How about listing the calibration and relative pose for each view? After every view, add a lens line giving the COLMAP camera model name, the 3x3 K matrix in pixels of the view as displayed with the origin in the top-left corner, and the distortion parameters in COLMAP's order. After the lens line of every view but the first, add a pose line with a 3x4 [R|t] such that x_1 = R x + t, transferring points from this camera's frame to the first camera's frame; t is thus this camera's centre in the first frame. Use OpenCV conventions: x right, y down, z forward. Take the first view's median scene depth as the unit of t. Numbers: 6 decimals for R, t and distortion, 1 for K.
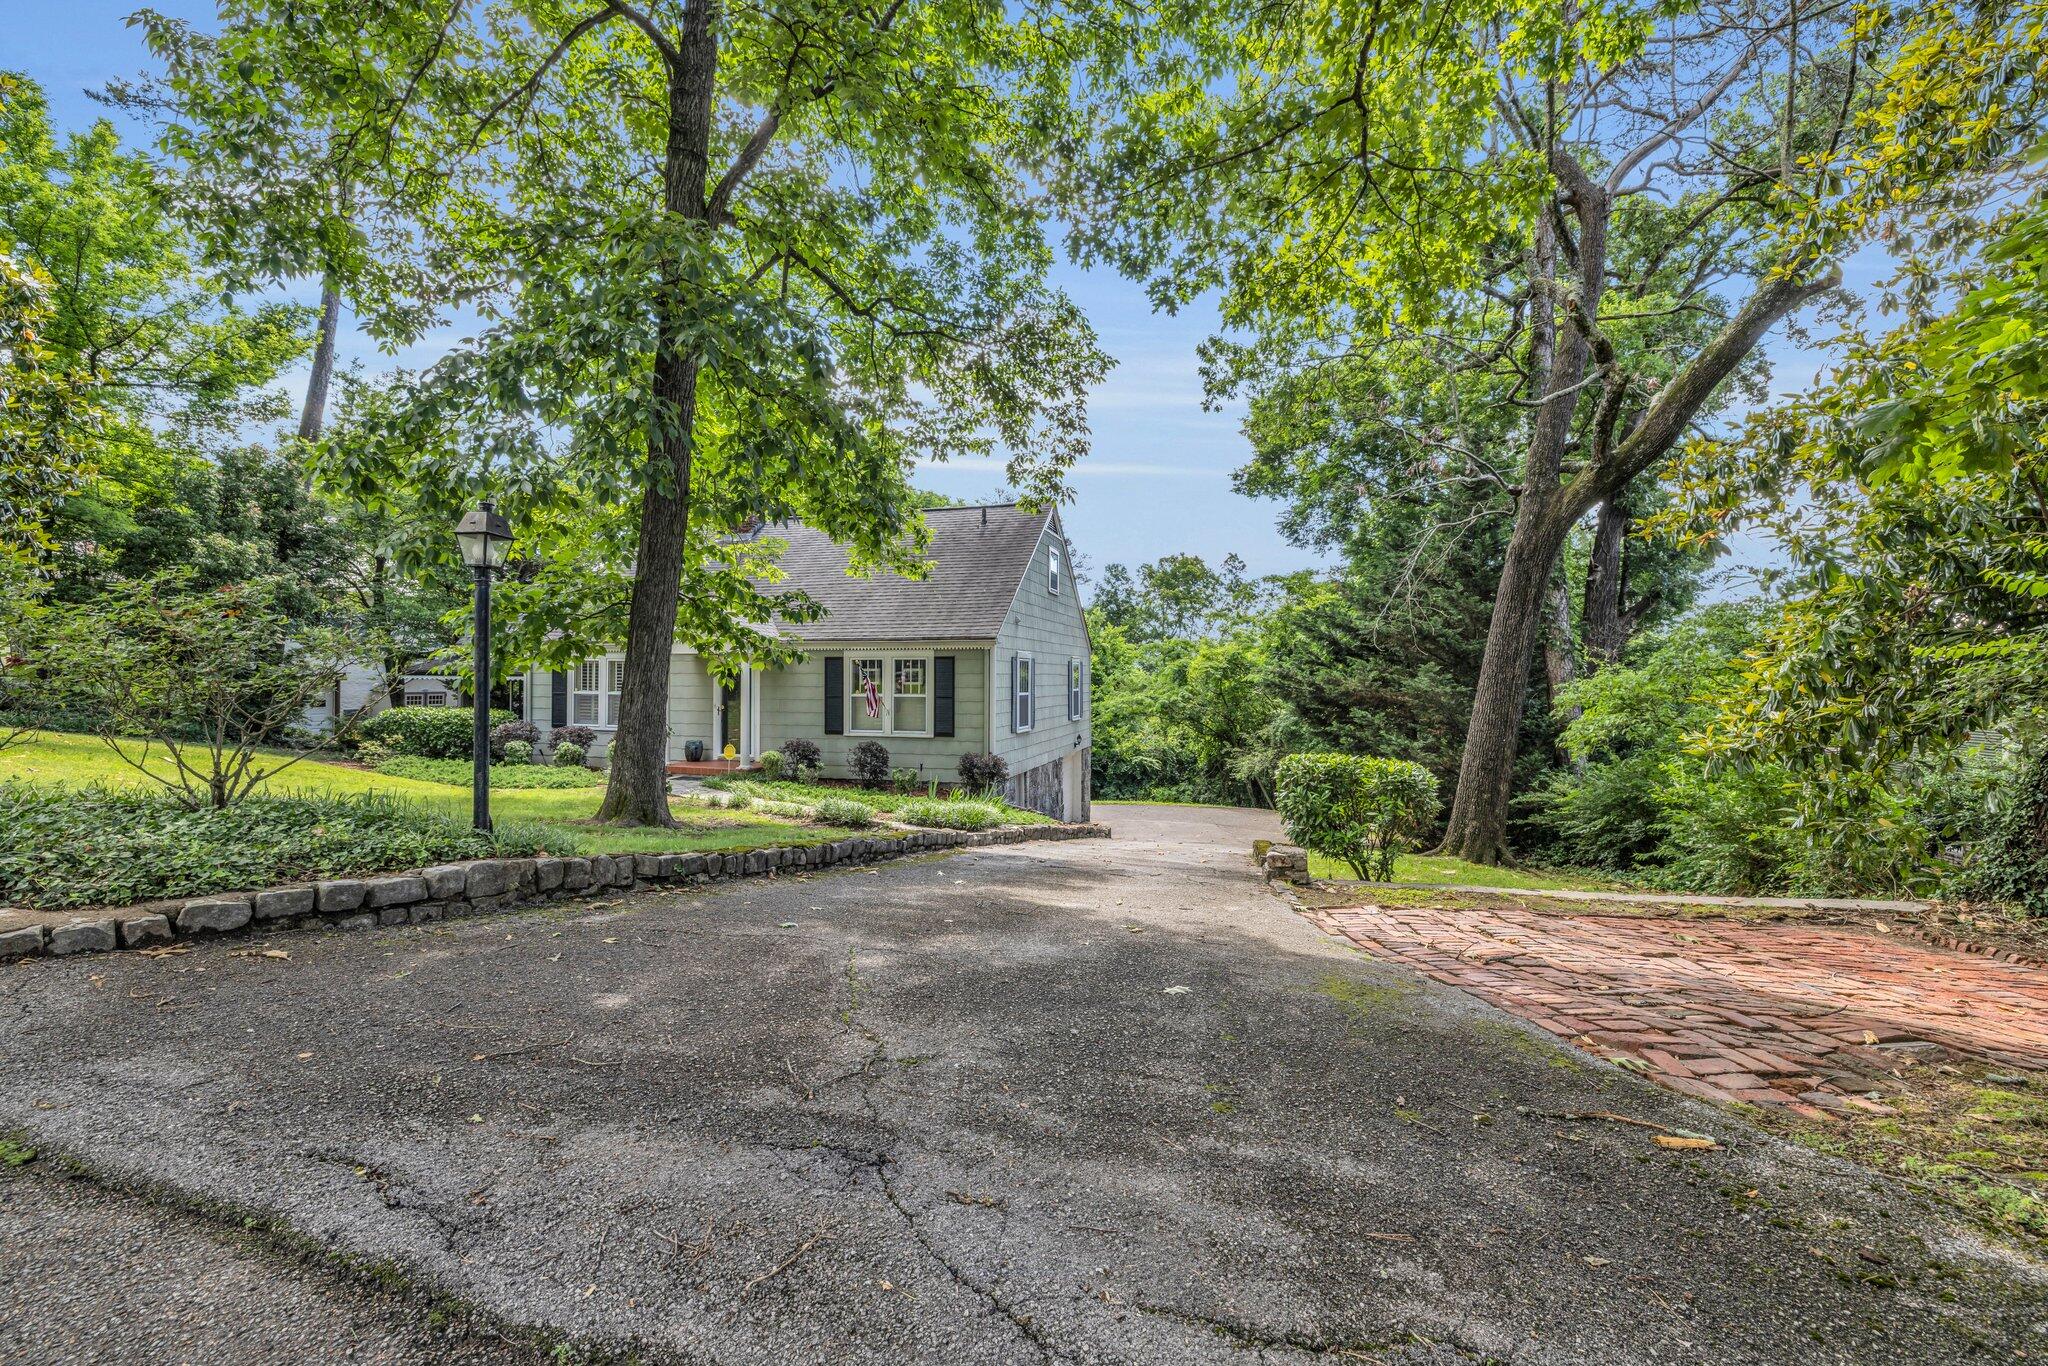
lens RADIAL K [[862.0, 0, 1027.4], [0, 862.0, 683.0], [0, 0, 1]] dist [0.000041, 0.000419]
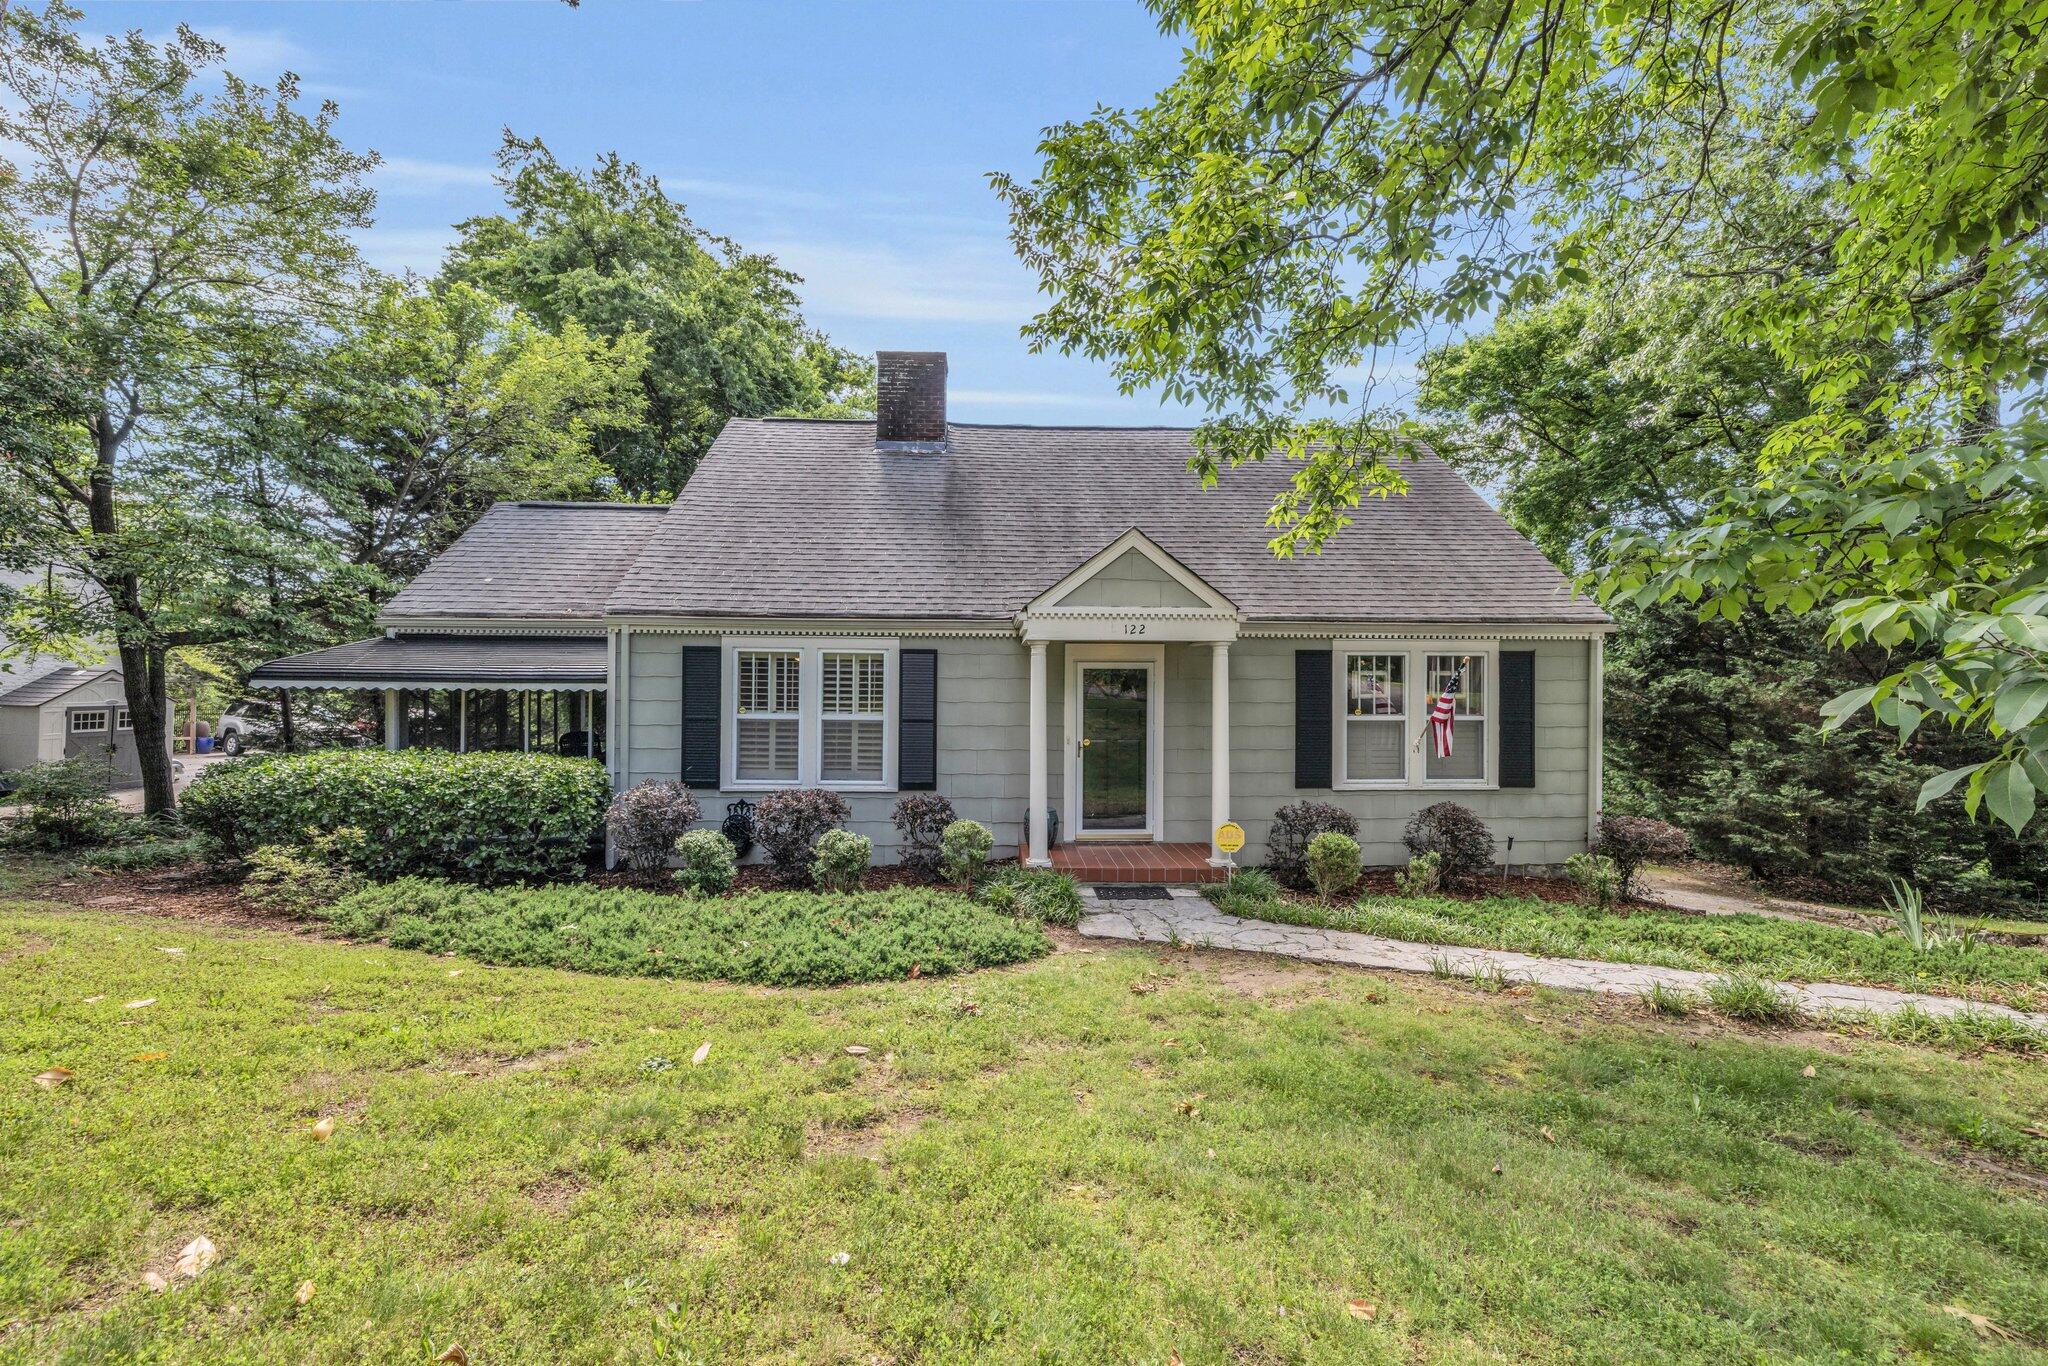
lens RADIAL K [[862.0, 0, 1023.2], [0, 862.0, 685.6], [0, 0, 1]] dist [0.000041, 0.000419]
pose [[0.946154, 0.001445, 0.323713, -0.442435], [0.001158, 0.999969, -0.007848, -0.001875], [-0.323715, 0.007800, 0.946123, 0.402136]]
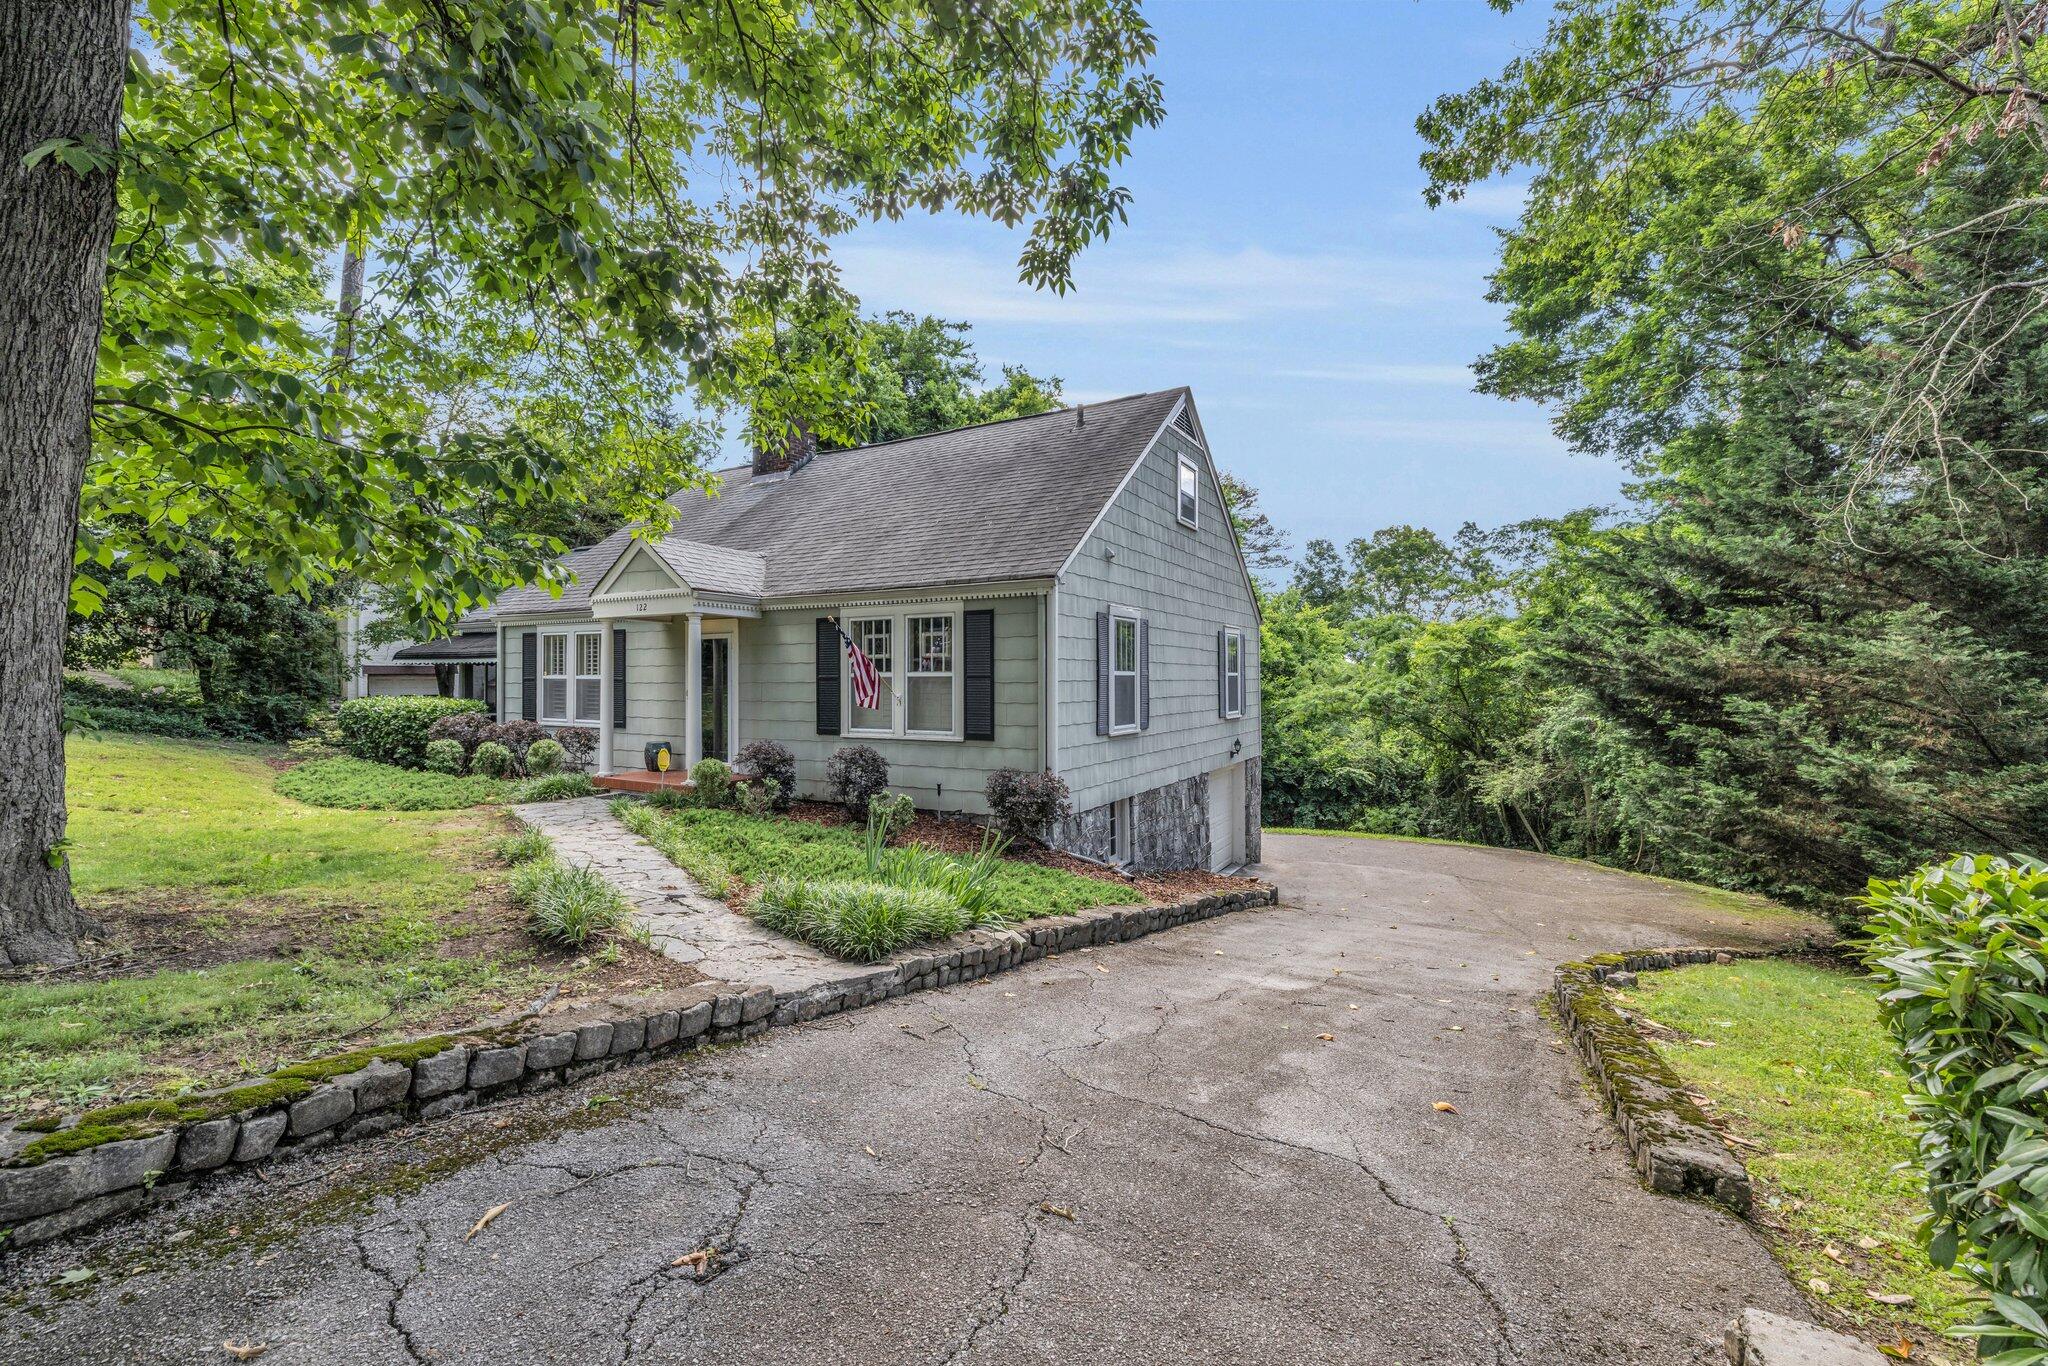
lens RADIAL K [[862.0, 0, 1024.3], [0, 862.0, 678.3], [0, 0, 1]] dist [0.000041, 0.000419]
pose [[0.971278, -0.005710, -0.237877, 0.059586], [0.003642, 0.999952, -0.009132, 0.017486], [0.237918, 0.008003, 0.971252, 0.298578]]
